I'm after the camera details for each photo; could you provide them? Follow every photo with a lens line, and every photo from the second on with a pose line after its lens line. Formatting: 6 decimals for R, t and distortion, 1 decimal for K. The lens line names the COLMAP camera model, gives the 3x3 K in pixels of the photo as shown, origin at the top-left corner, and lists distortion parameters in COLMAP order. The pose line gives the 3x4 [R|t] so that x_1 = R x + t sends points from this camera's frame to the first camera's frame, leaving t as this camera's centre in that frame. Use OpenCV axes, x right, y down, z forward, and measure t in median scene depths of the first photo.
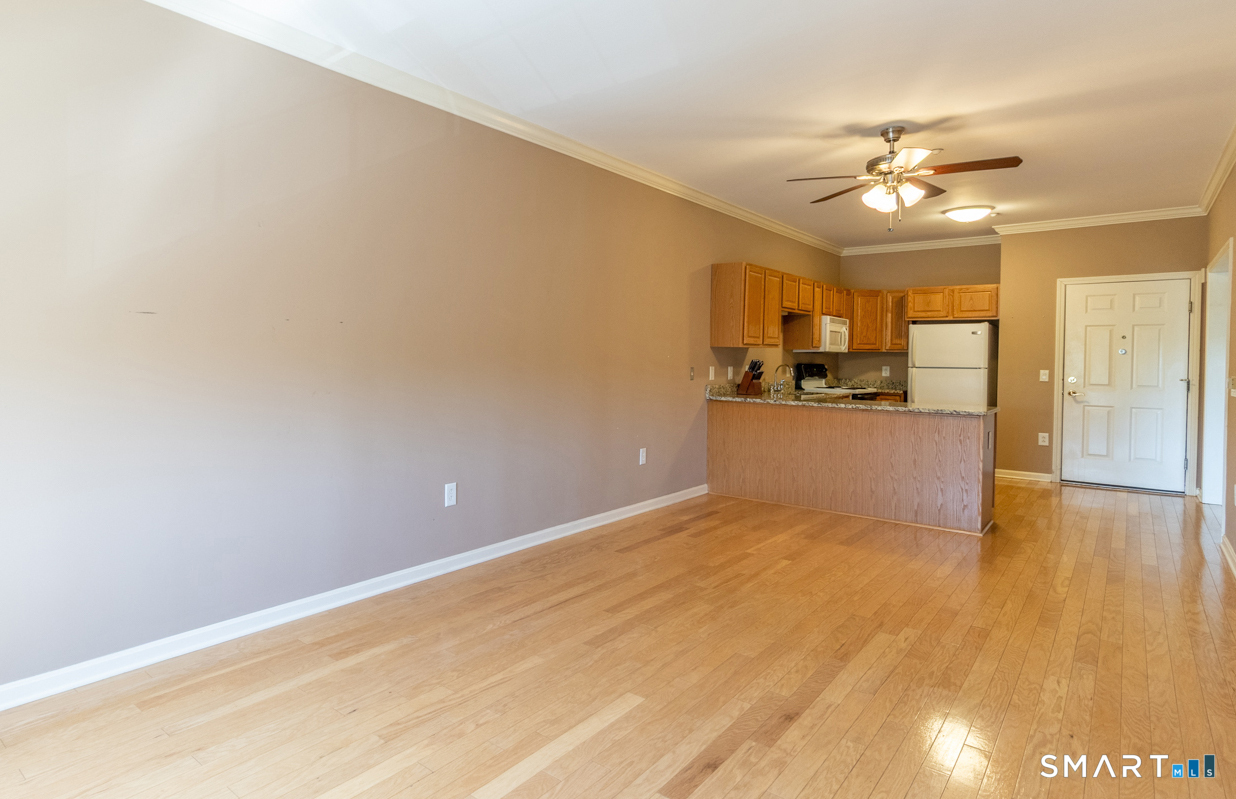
lens RADIAL K [[690.7, 0, 503.5], [0, 690.7, 364.6], [0, 0, 1]] dist [-0.001843, -0.000016]
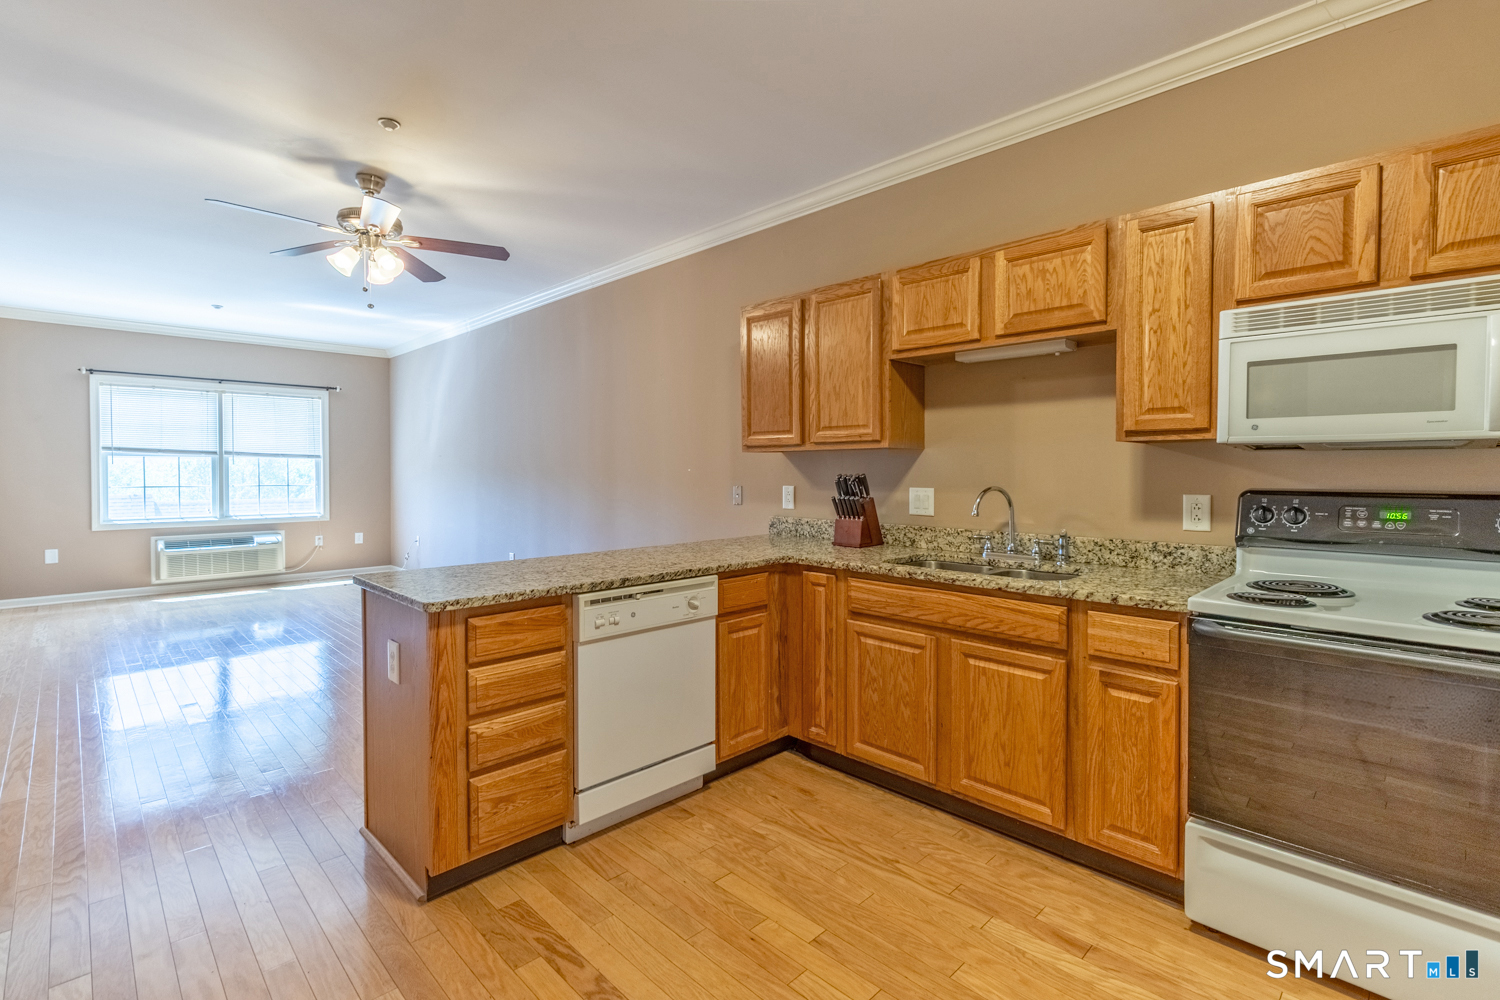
lens RADIAL K [[691.8, 0, 746.7], [0, 691.8, 484.9], [0, 0, 1]] dist [-0.002530, 0.001547]
pose [[-0.056974, 0.009739, -0.998328, 0.881532], [-0.015481, 0.999824, 0.010637, -0.003669], [0.998256, 0.016061, -0.056813, 0.981221]]
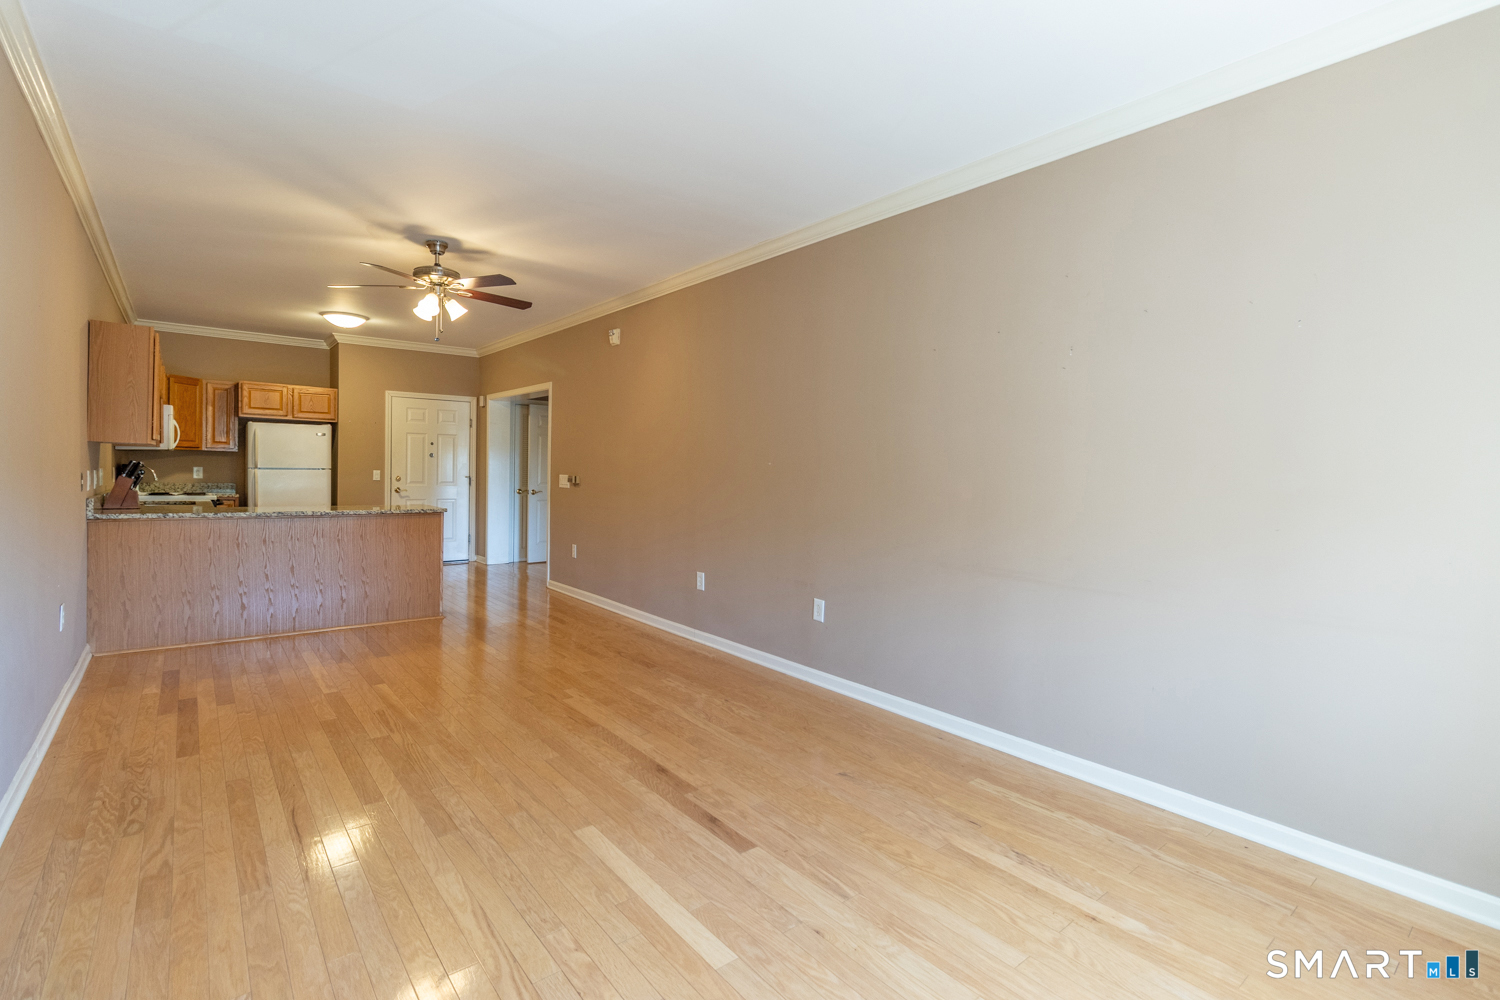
lens RADIAL K [[691.8, 0, 750.0], [0, 691.8, 483.9], [0, 0, 1]] dist [-0.002530, 0.001547]
pose [[0.149767, -0.029572, 0.988279, -0.269013], [-0.003878, 0.999527, 0.030496, -0.007439], [-0.988714, -0.008399, 0.149582, 0.249034]]
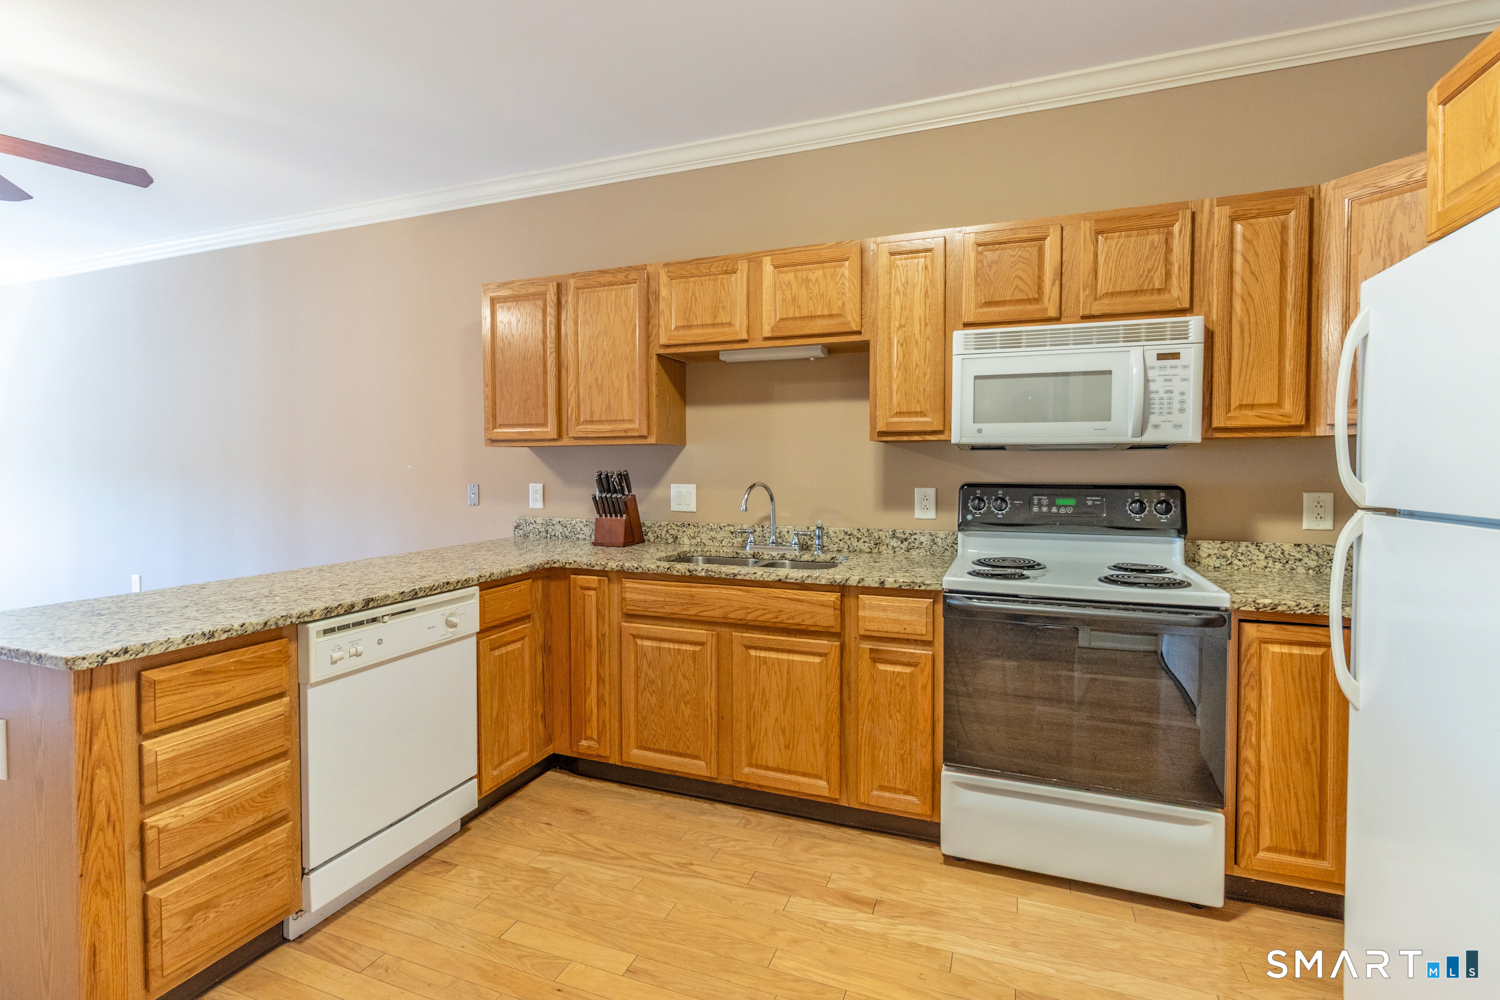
lens RADIAL K [[691.8, 0, 747.0], [0, 691.8, 483.9], [0, 0, 1]] dist [-0.002530, 0.001547]
pose [[0.361681, 0.012459, -0.932219, 0.859466], [-0.009579, 0.999908, 0.009648, -0.003666], [0.932253, 0.005440, 0.361767, 0.941381]]
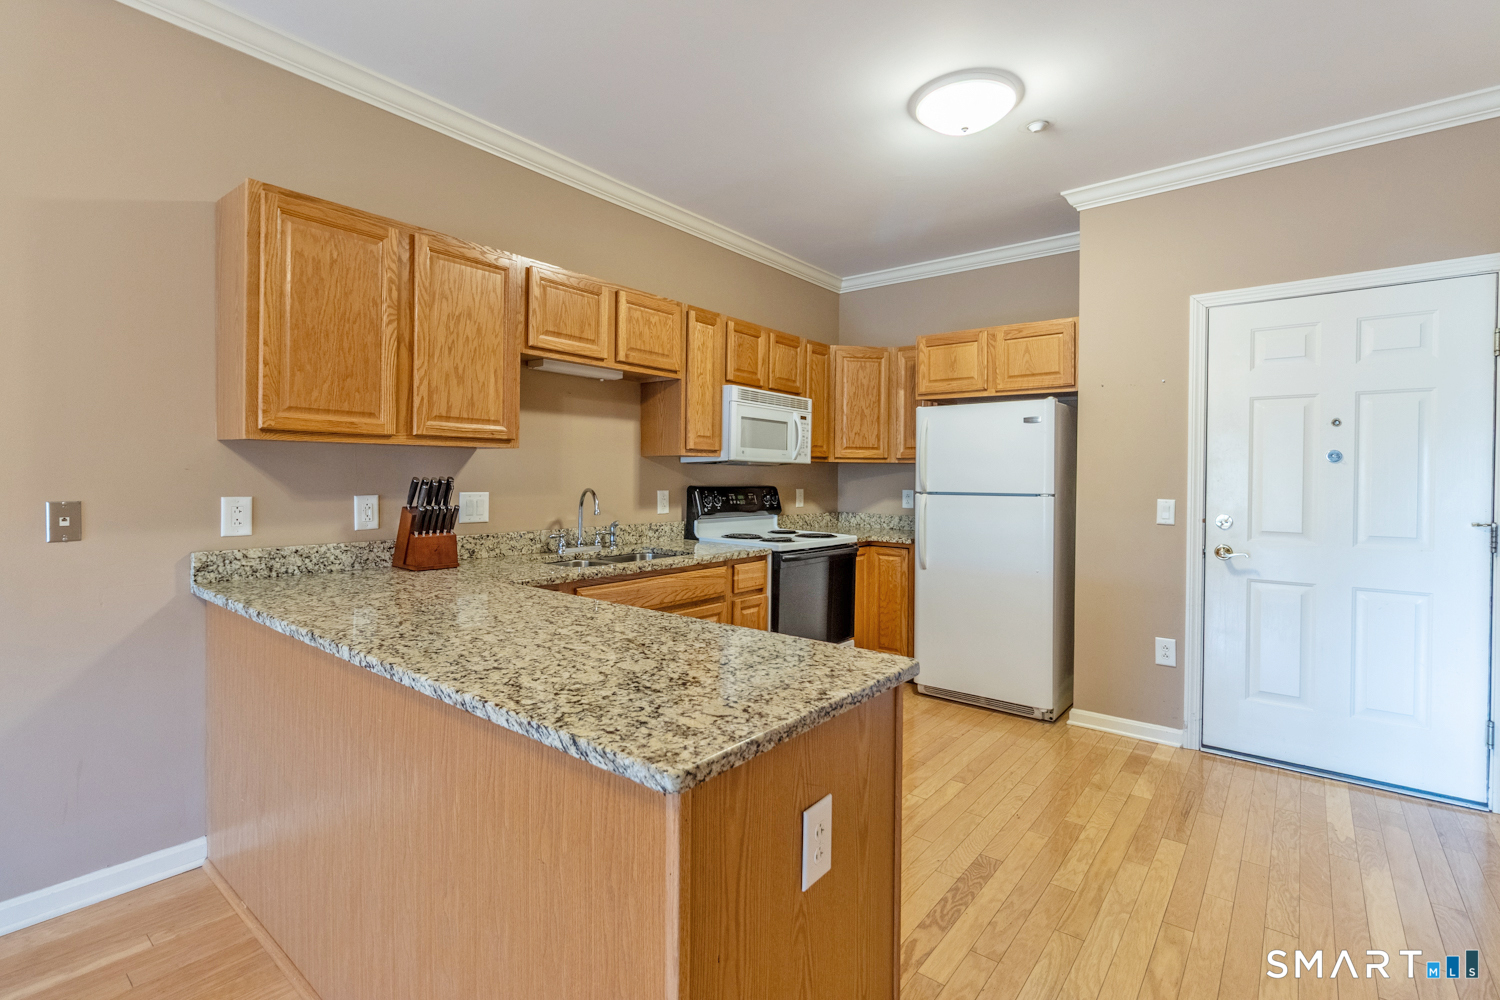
lens RADIAL K [[691.8, 0, 752.4], [0, 691.8, 483.0], [0, 0, 1]] dist [-0.002530, 0.001547]
pose [[0.997963, -0.003082, 0.063717, 0.533018], [0.003326, 0.999988, -0.003727, -0.001963], [-0.063705, 0.003931, 0.997961, 0.621231]]
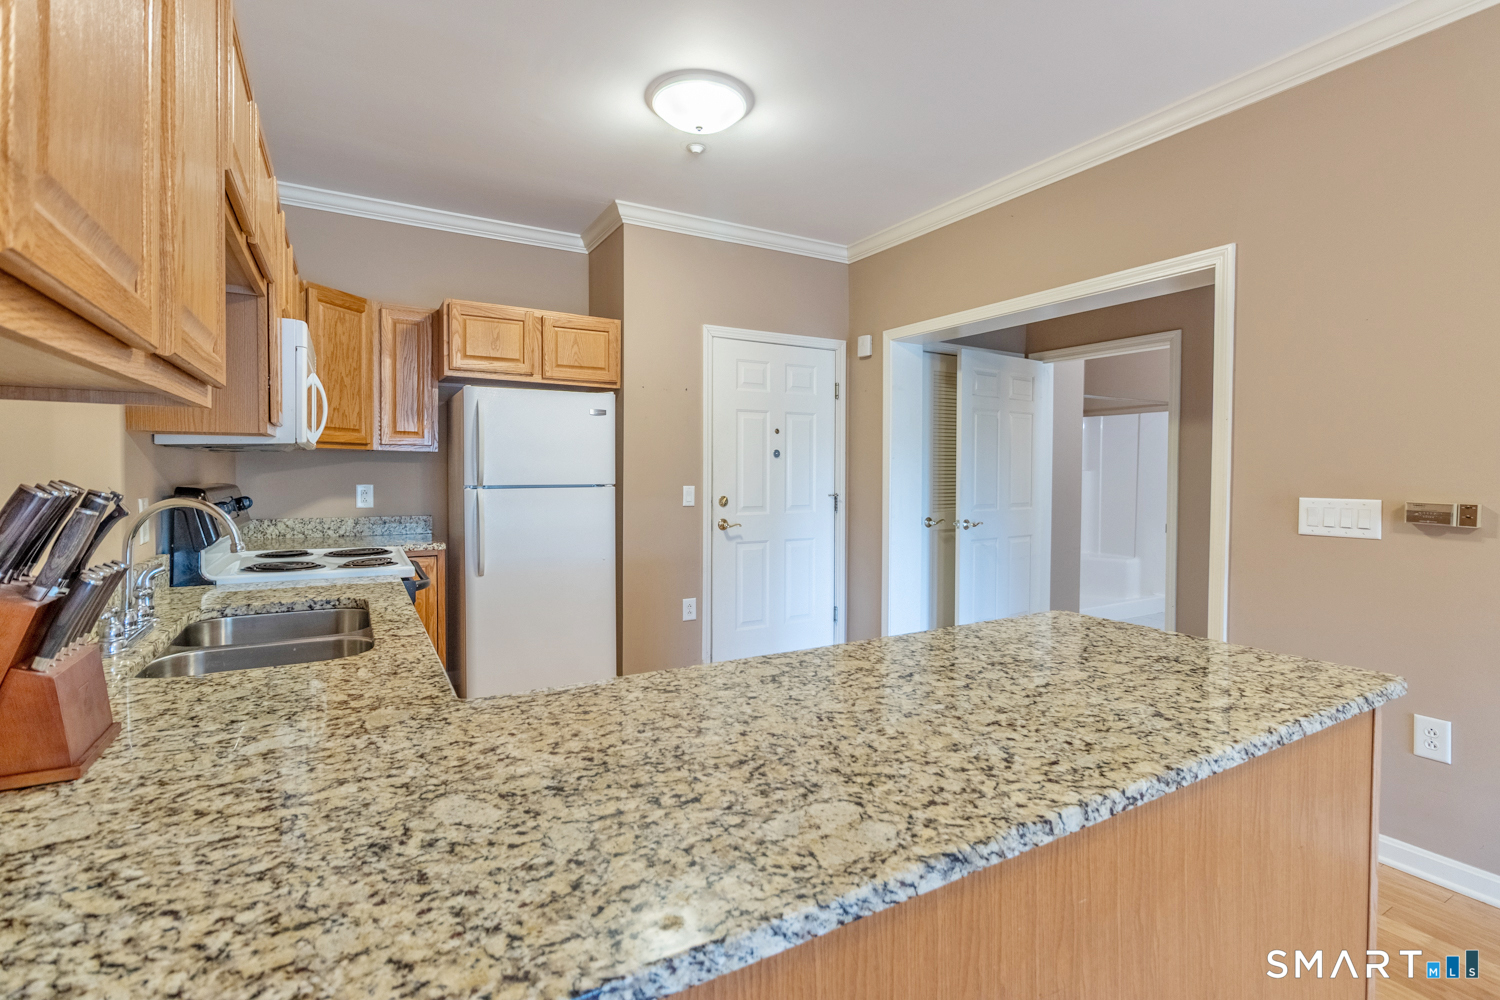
lens RADIAL K [[691.8, 0, 749.8], [0, 691.8, 479.7], [0, 0, 1]] dist [-0.002530, 0.001547]
pose [[0.305647, -0.024656, 0.951826, 0.293813], [0.012363, 0.999683, 0.021926, -0.009454], [-0.952065, 0.005066, 0.305855, 0.861956]]
